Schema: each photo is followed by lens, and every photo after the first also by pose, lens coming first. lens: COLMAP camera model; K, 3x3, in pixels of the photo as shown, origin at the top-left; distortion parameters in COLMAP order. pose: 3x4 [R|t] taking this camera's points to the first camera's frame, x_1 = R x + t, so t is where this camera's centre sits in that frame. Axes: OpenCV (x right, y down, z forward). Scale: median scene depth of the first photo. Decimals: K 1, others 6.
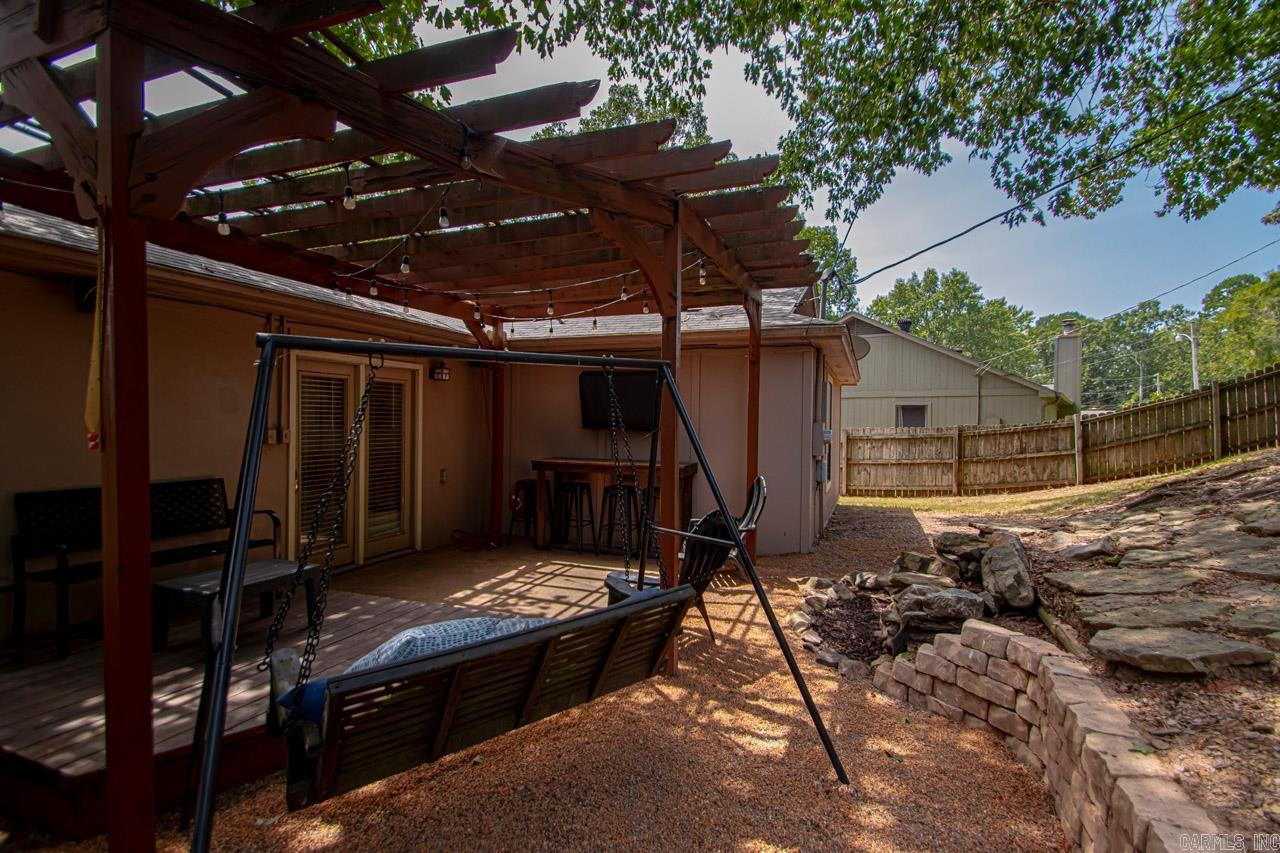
lens RADIAL K [[594.7, 0, 649.8], [0, 594.7, 424.6], [0, 0, 1]] dist [0.017106, -0.017529]
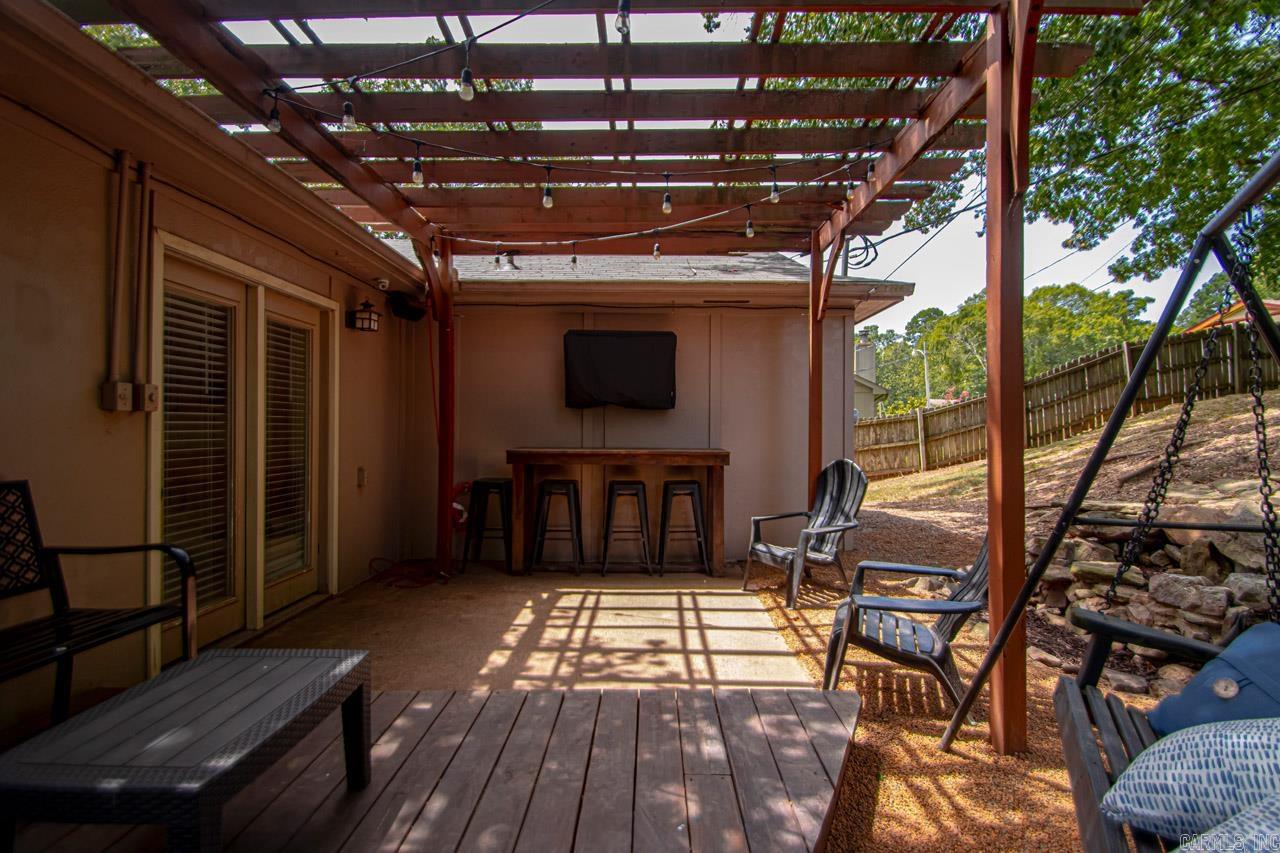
lens RADIAL K [[594.7, 0, 649.8], [0, 594.7, 424.6], [0, 0, 1]] dist [0.017106, -0.017529]
pose [[0.934445, -0.004881, 0.356075, -0.298764], [0.008556, 0.999925, -0.008746, 0.038330], [-0.356006, 0.011219, 0.934416, 0.283351]]
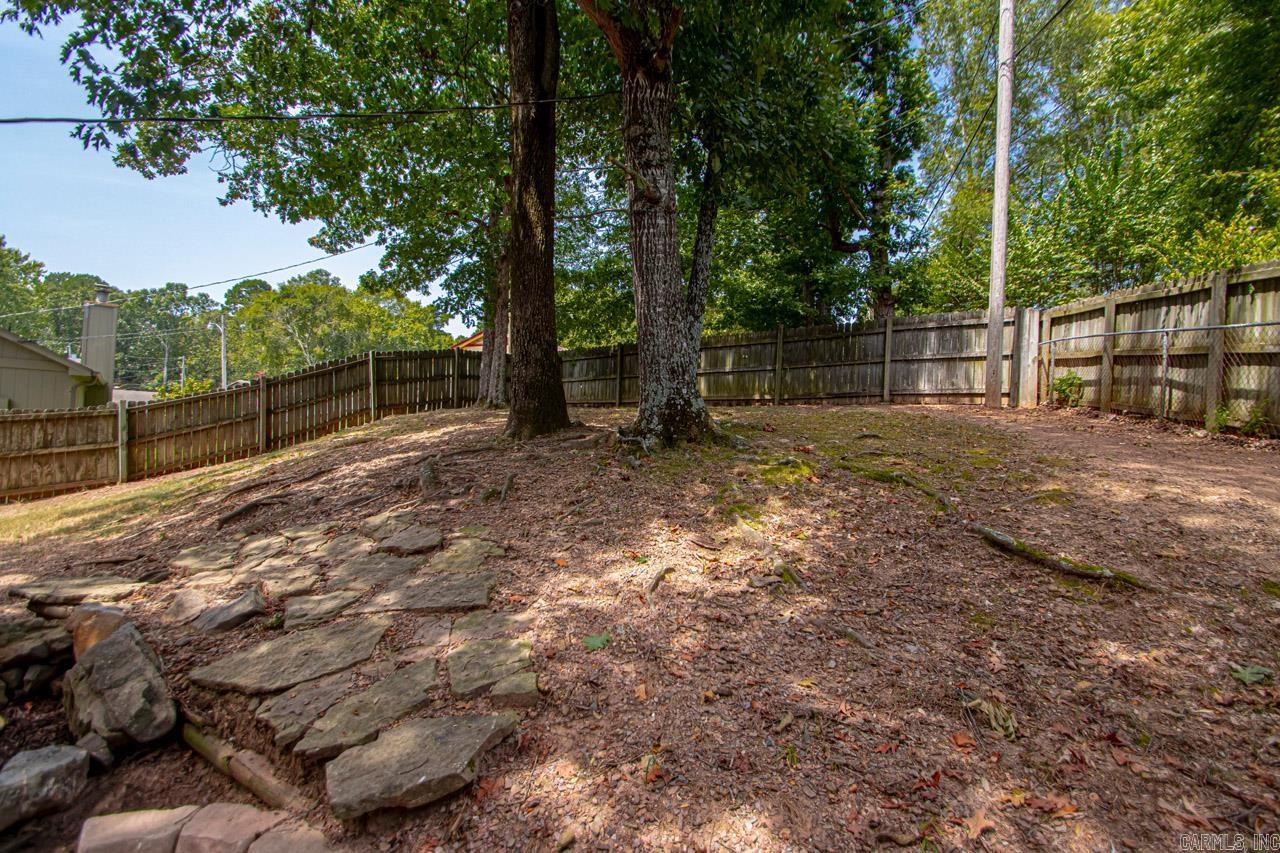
lens RADIAL K [[595.0, 0, 650.3], [0, 595.0, 425.3], [0, 0, 1]] dist [0.020924, -0.022267]
pose [[0.191981, 0.007843, 0.981367, 0.047377], [-0.042202, 0.999109, 0.000271, -0.027947], [-0.980491, -0.041467, 0.192141, 0.189284]]
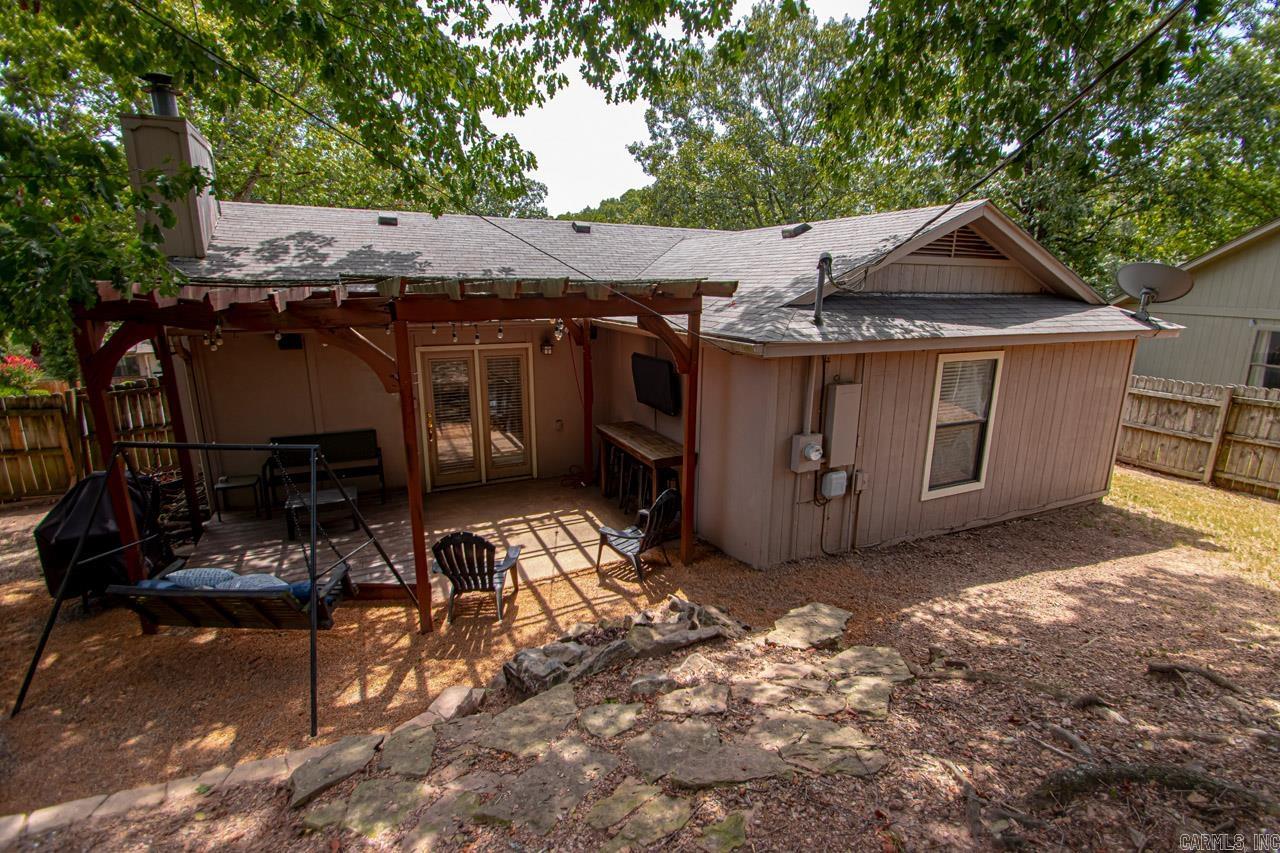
lens RADIAL K [[600.8, 0, 657.4], [0, 600.8, 381.8], [0, 0, 1]] dist [-0.000127, -0.017307]
pose [[0.744310, 0.104344, -0.659633, 0.711391], [-0.010273, 0.989391, 0.144915, -0.210968], [0.667755, -0.101085, 0.737485, 0.189237]]
